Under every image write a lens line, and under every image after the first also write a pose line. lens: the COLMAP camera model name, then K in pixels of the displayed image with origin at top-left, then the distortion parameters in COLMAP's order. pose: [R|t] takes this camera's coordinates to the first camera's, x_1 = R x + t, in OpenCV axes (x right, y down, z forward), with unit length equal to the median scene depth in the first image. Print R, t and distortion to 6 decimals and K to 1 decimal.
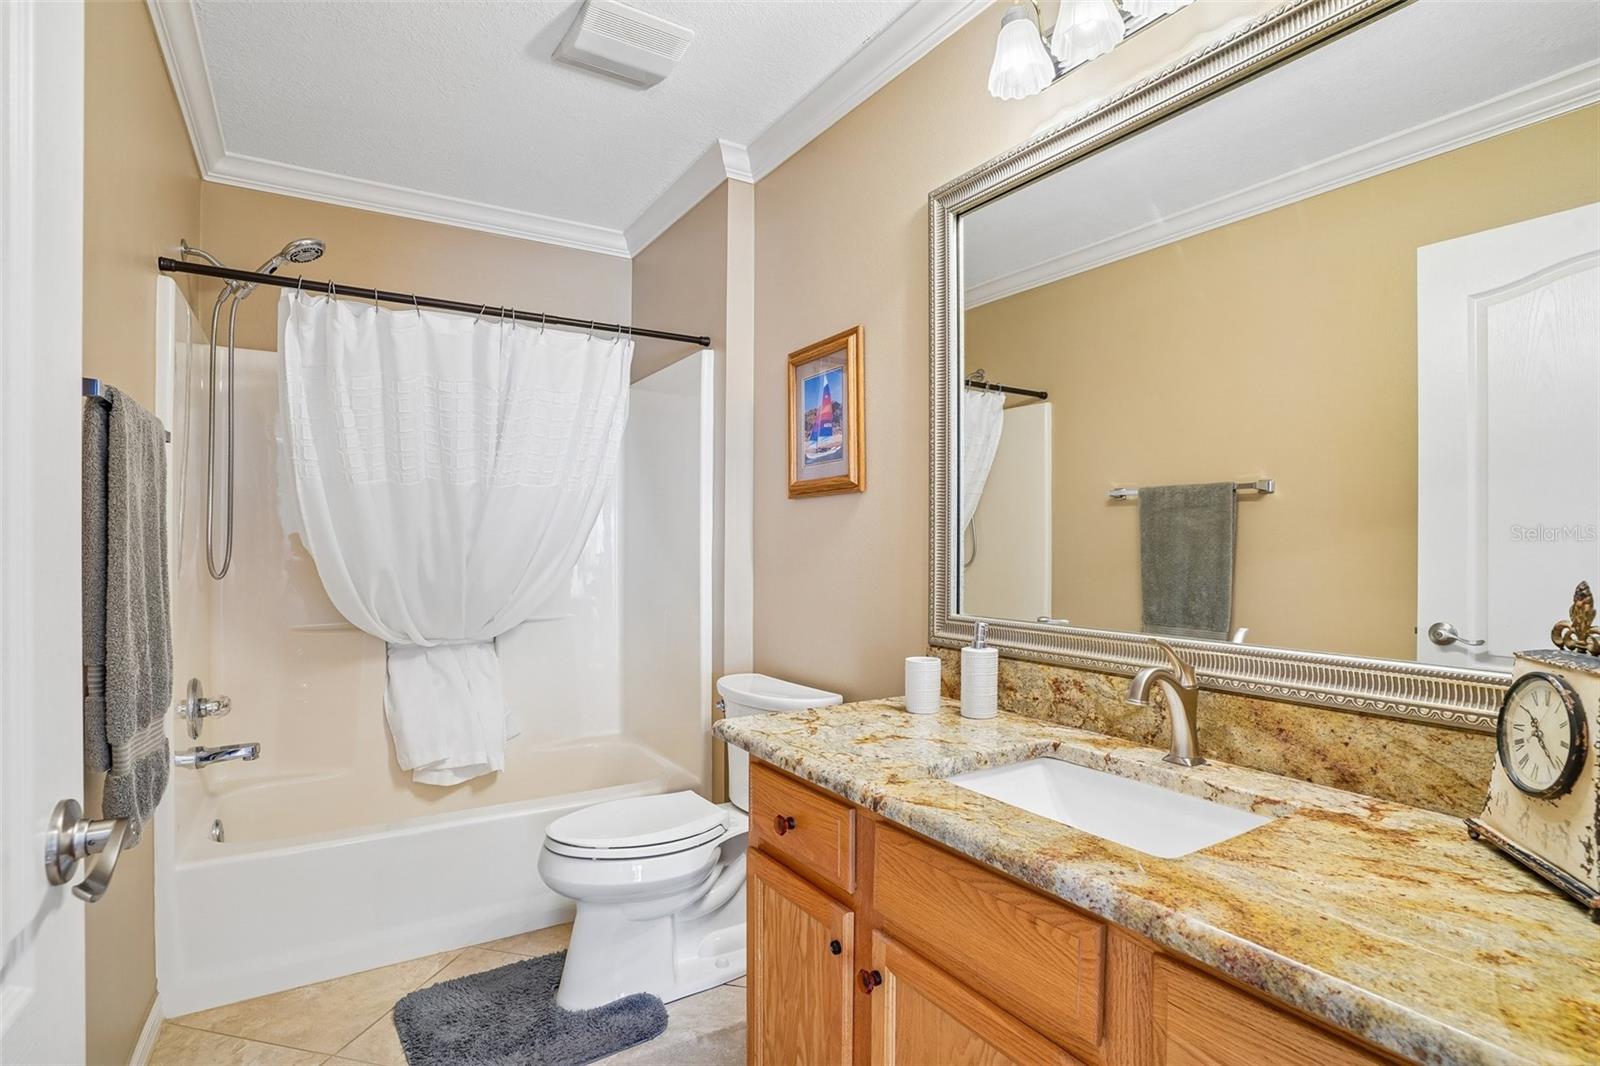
lens RADIAL K [[797.1, 0, 800.0], [0, 797.1, 533.0], [0, 0, 1]] dist [-0.049525, 0.033758]
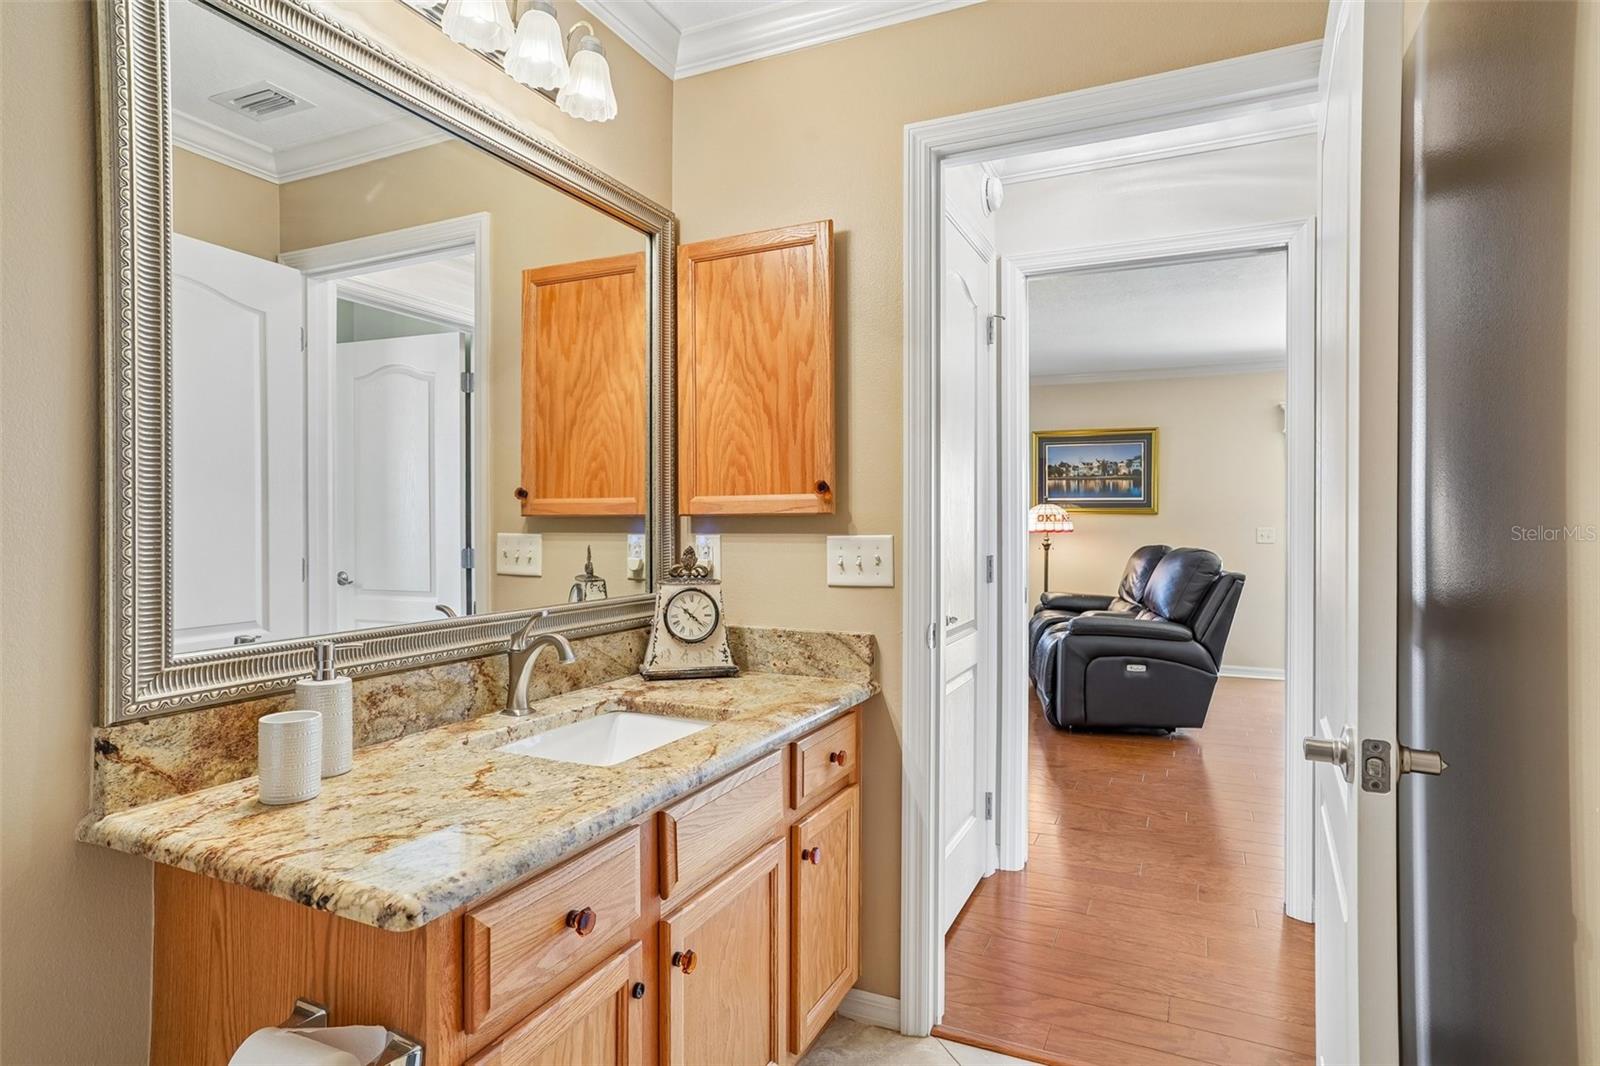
lens RADIAL K [[873.3, 0, 800.0], [0, 873.3, 533.0], [0, 0, 1]] dist [-0.002063, 0.000140]
pose [[-0.541248, -0.008224, 0.840823, -0.770869], [-0.010777, 0.999938, 0.002843, 0.006796], [-0.840794, -0.007523, -0.541303, 1.221016]]
